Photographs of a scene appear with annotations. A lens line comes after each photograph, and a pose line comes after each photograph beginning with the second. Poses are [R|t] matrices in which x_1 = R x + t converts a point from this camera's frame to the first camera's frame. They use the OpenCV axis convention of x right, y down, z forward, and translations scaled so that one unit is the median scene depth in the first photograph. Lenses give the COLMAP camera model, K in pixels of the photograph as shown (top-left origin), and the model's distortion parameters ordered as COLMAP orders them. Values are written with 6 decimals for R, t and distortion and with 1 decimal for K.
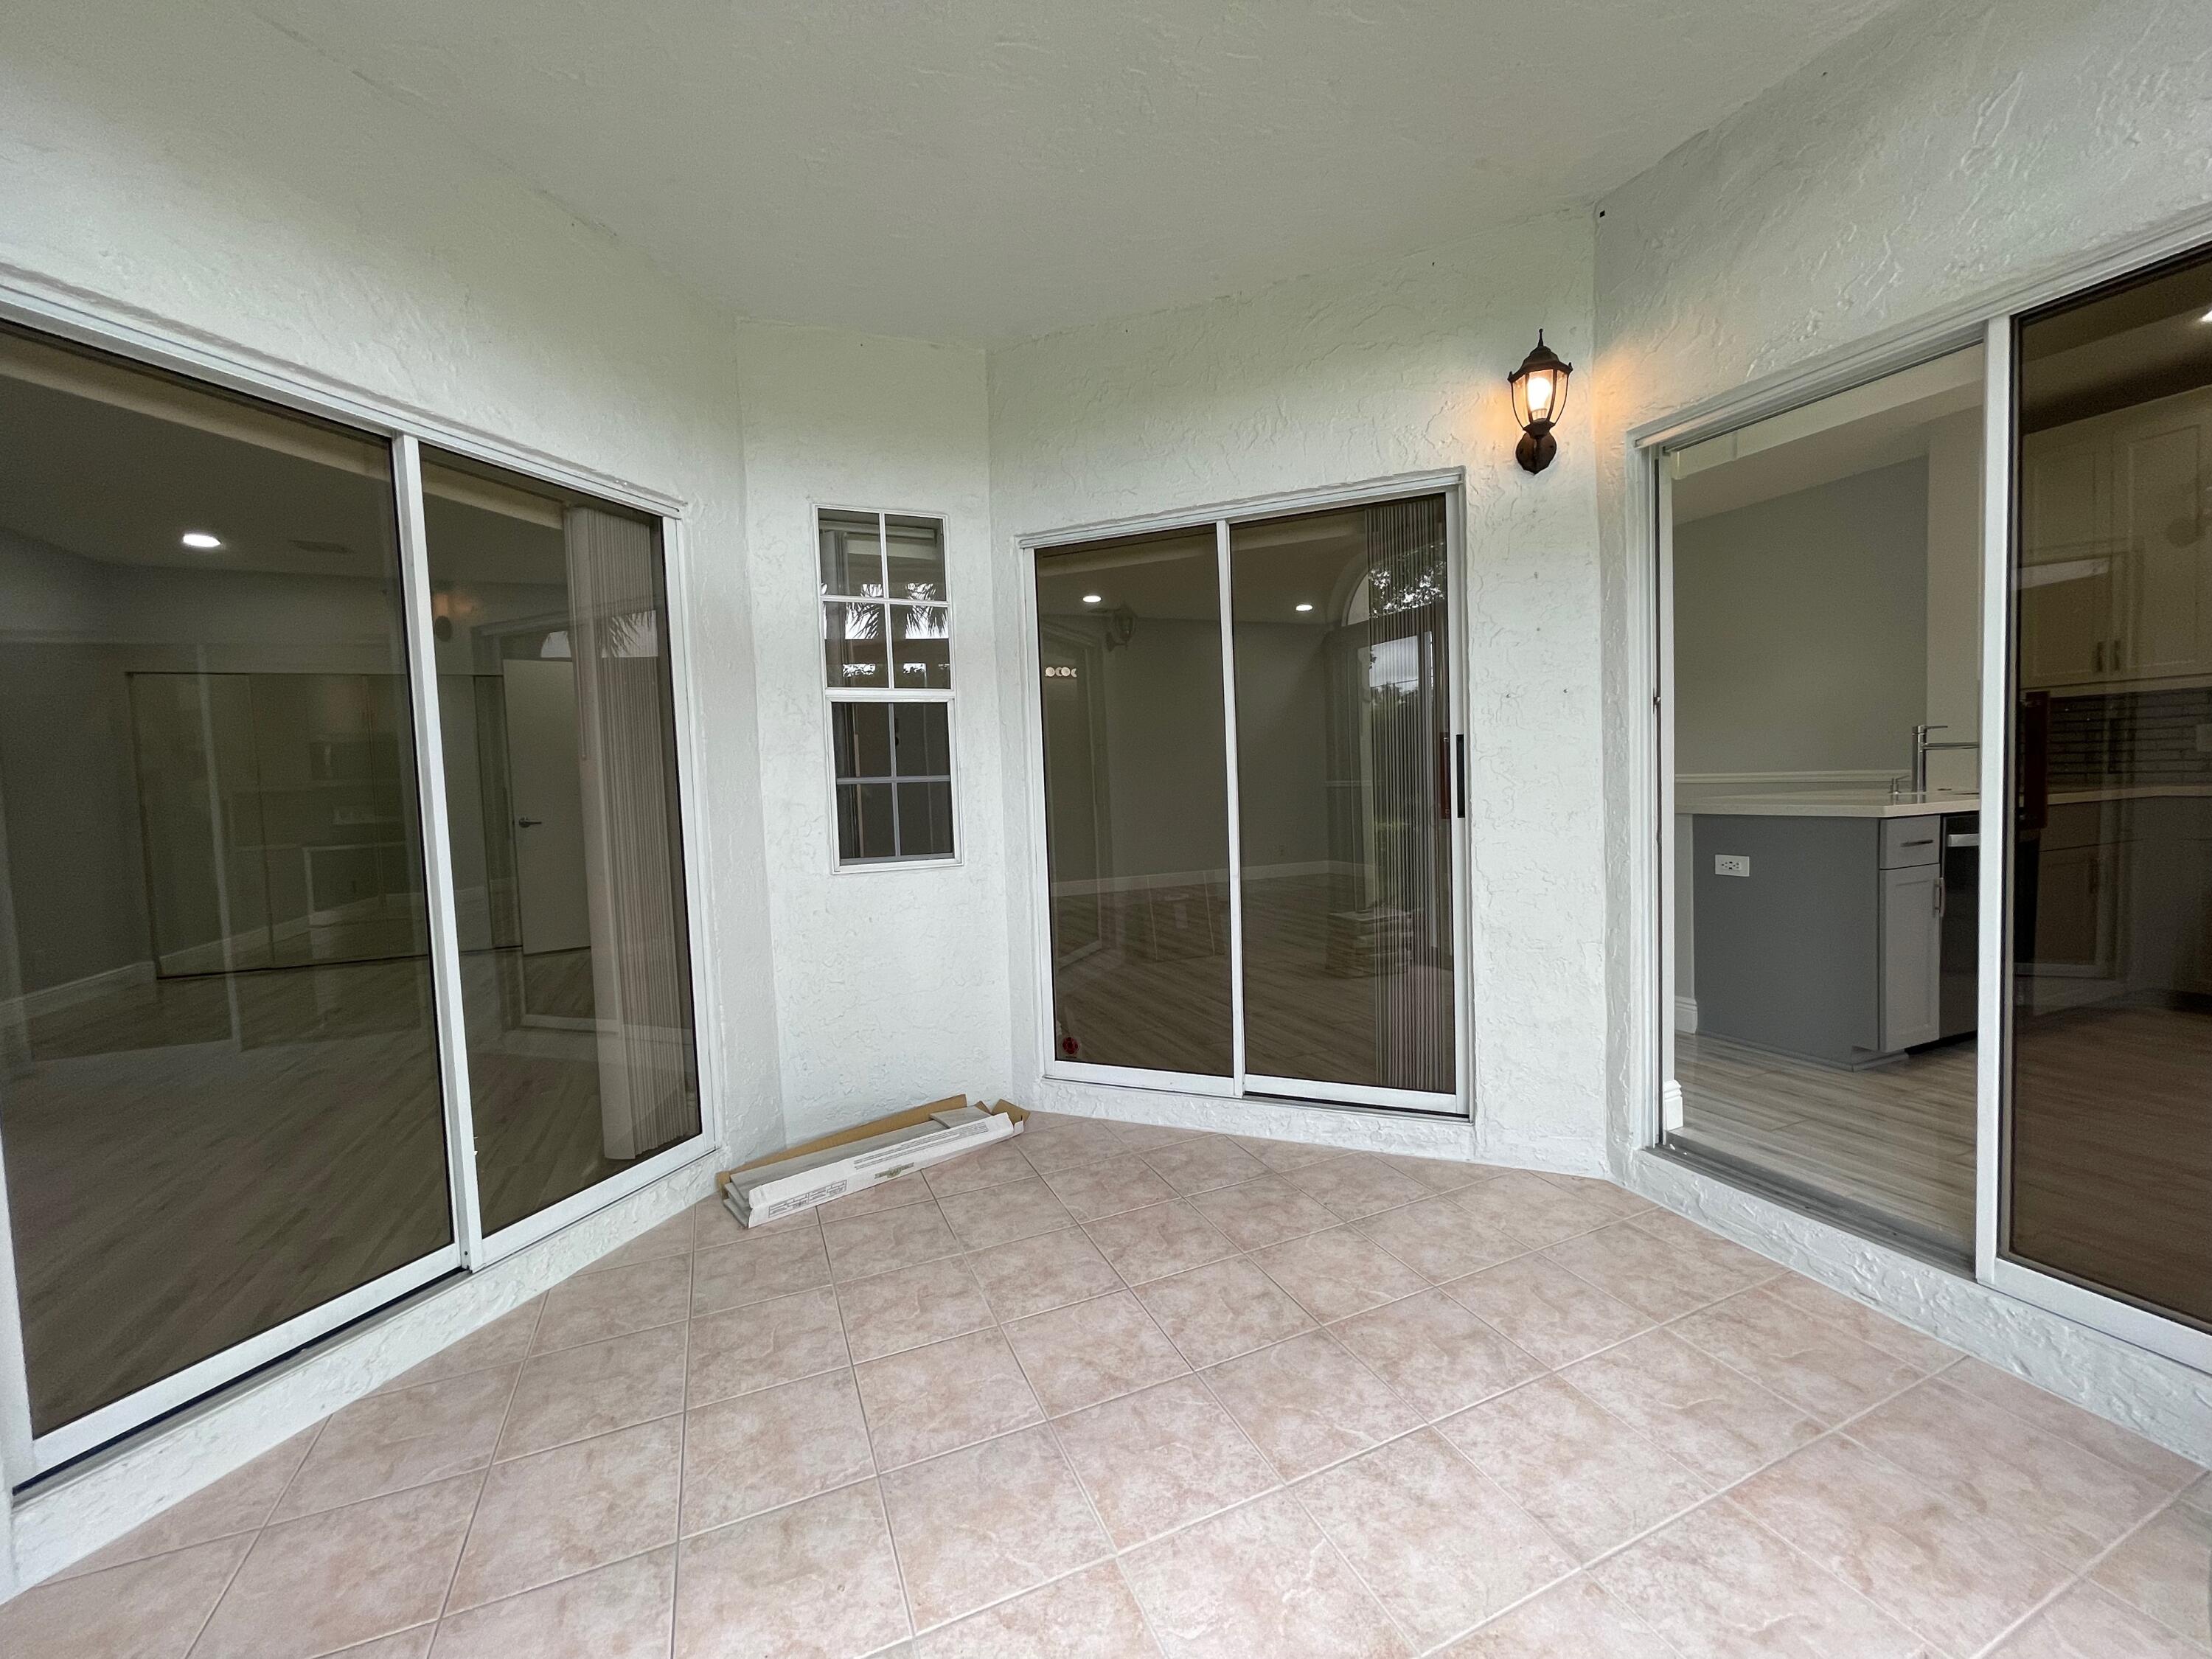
lens RADIAL K [[895.1, 0, 1098.4], [0, 895.1, 824.7], [0, 0, 1]] dist [0.000410, -0.000187]
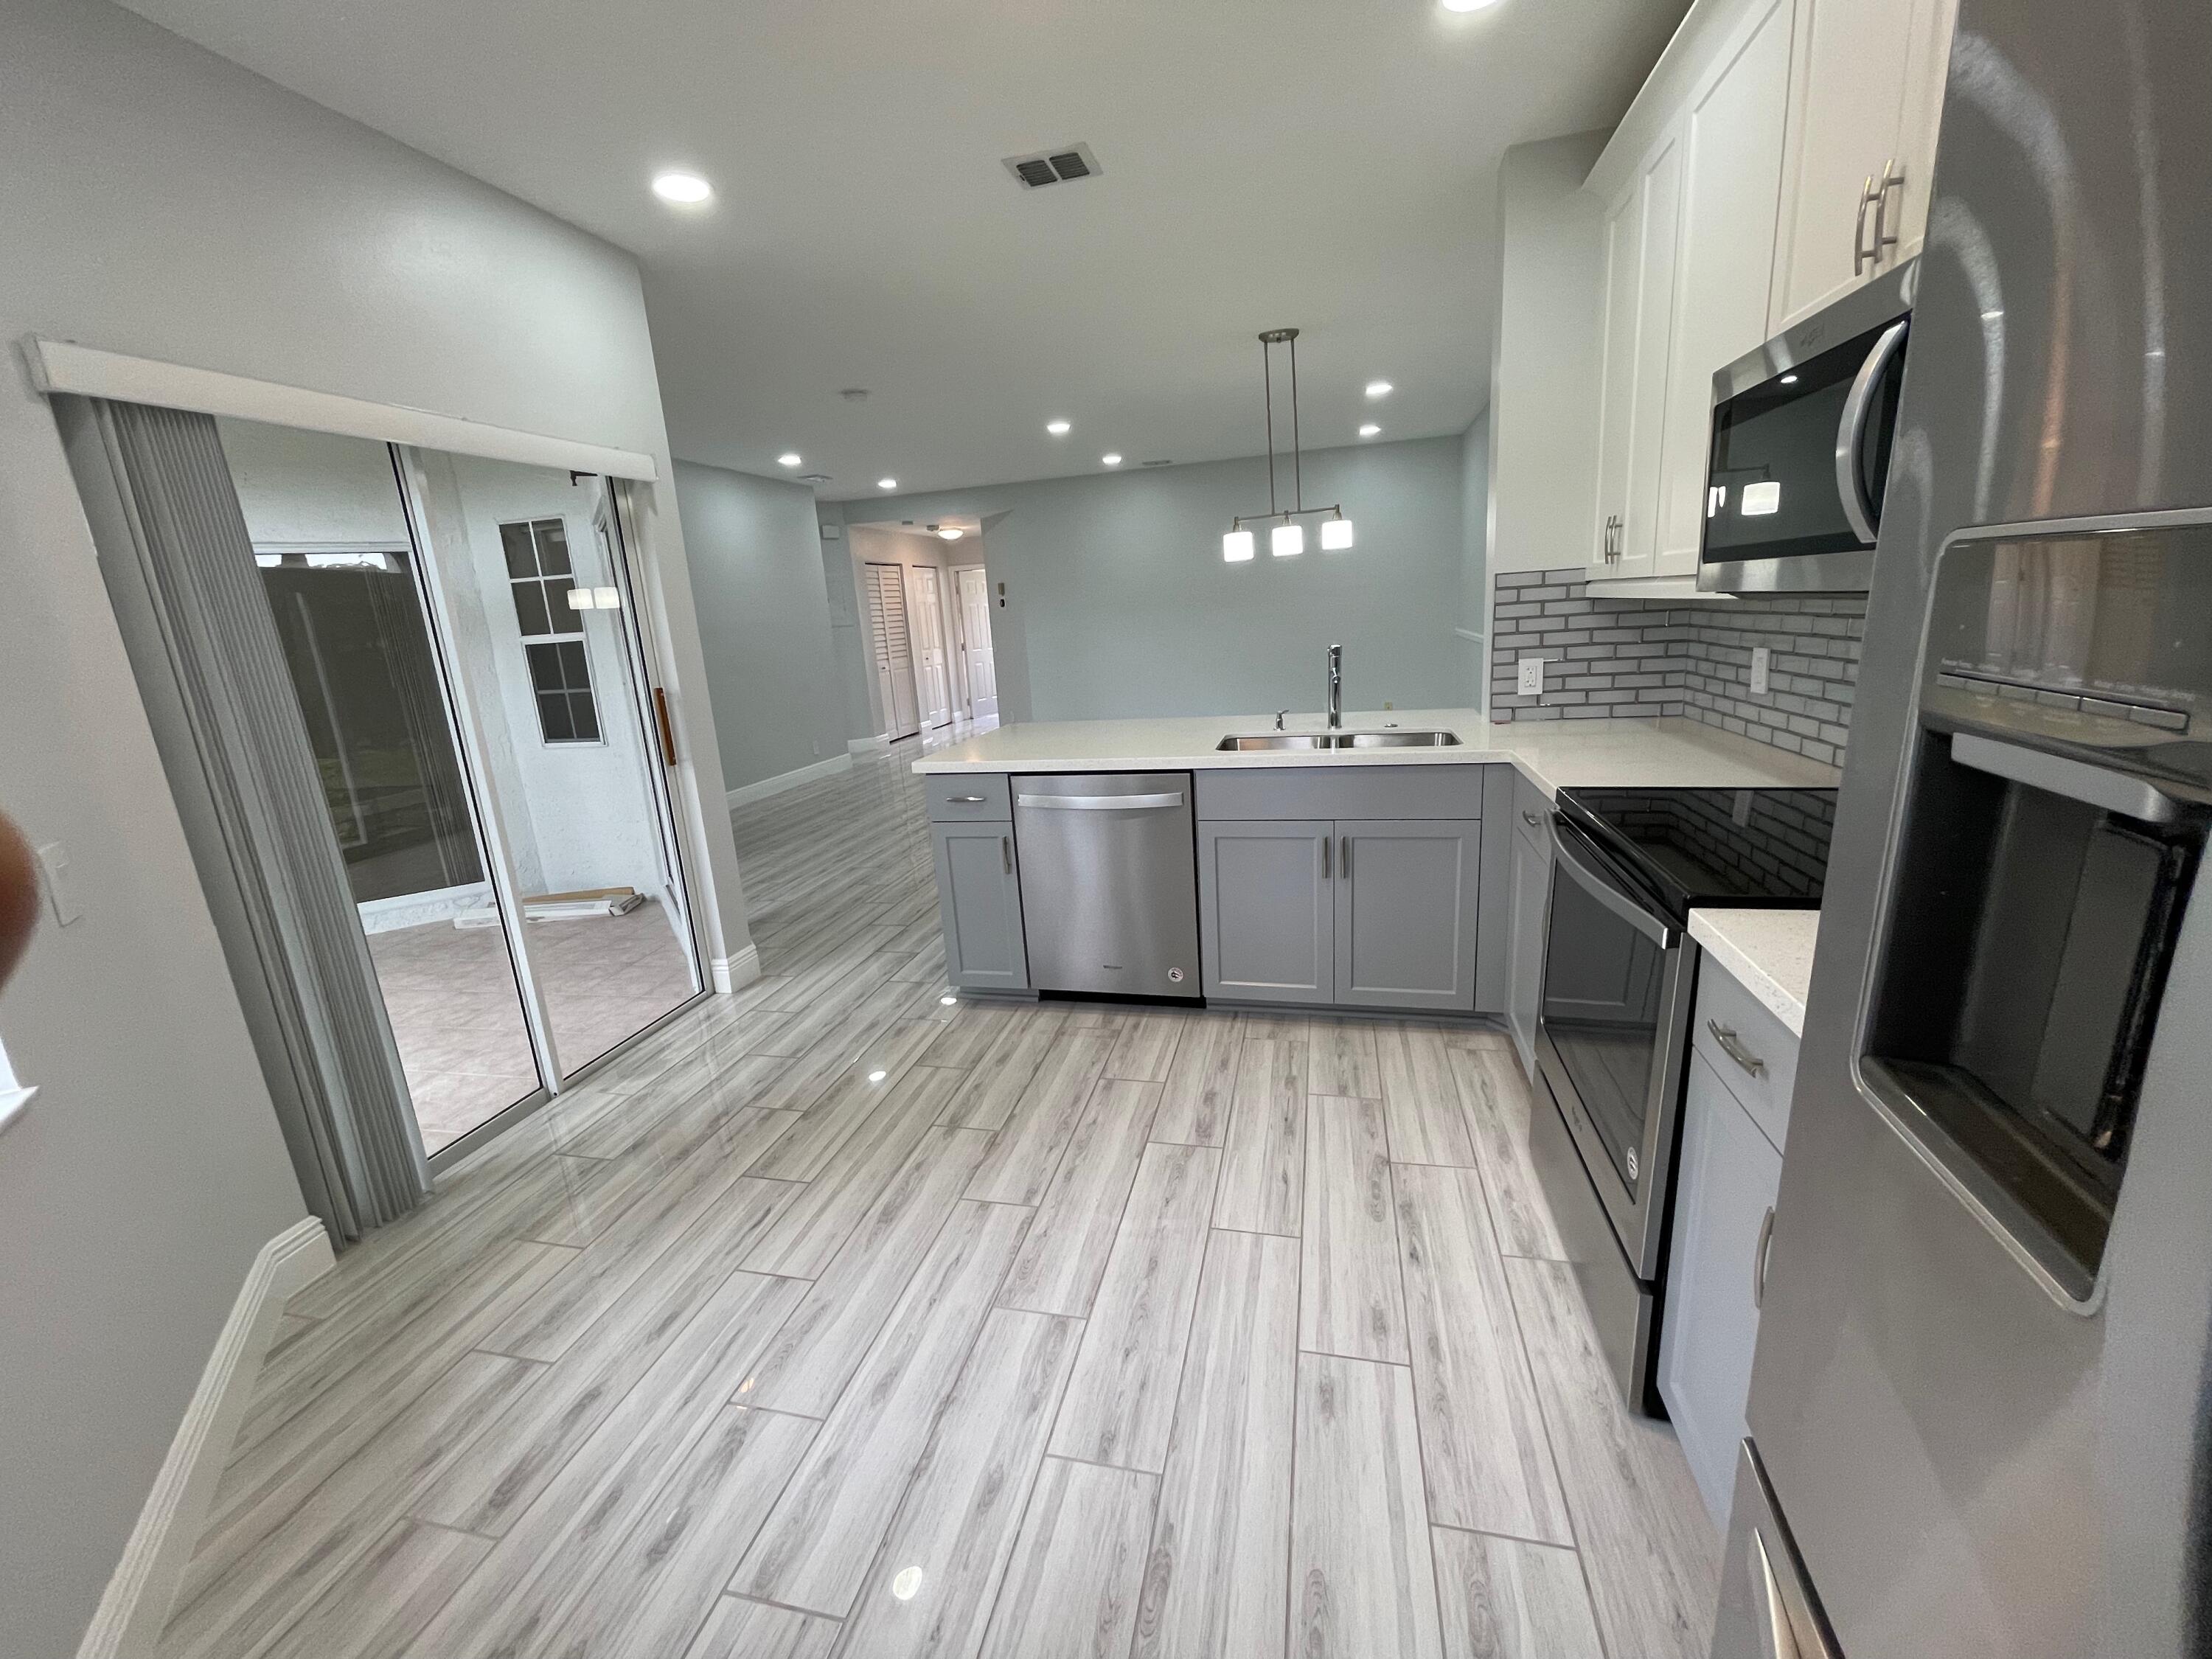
lens RADIAL K [[895.1, 0, 1098.4], [0, 895.1, 824.7], [0, 0, 1]] dist [0.000410, -0.000187]
pose [[0.800819, 0.123373, -0.586061, 1.604875], [0.003857, 0.977470, 0.211041, -0.160995], [0.598894, -0.171266, 0.782301, 0.288389]]
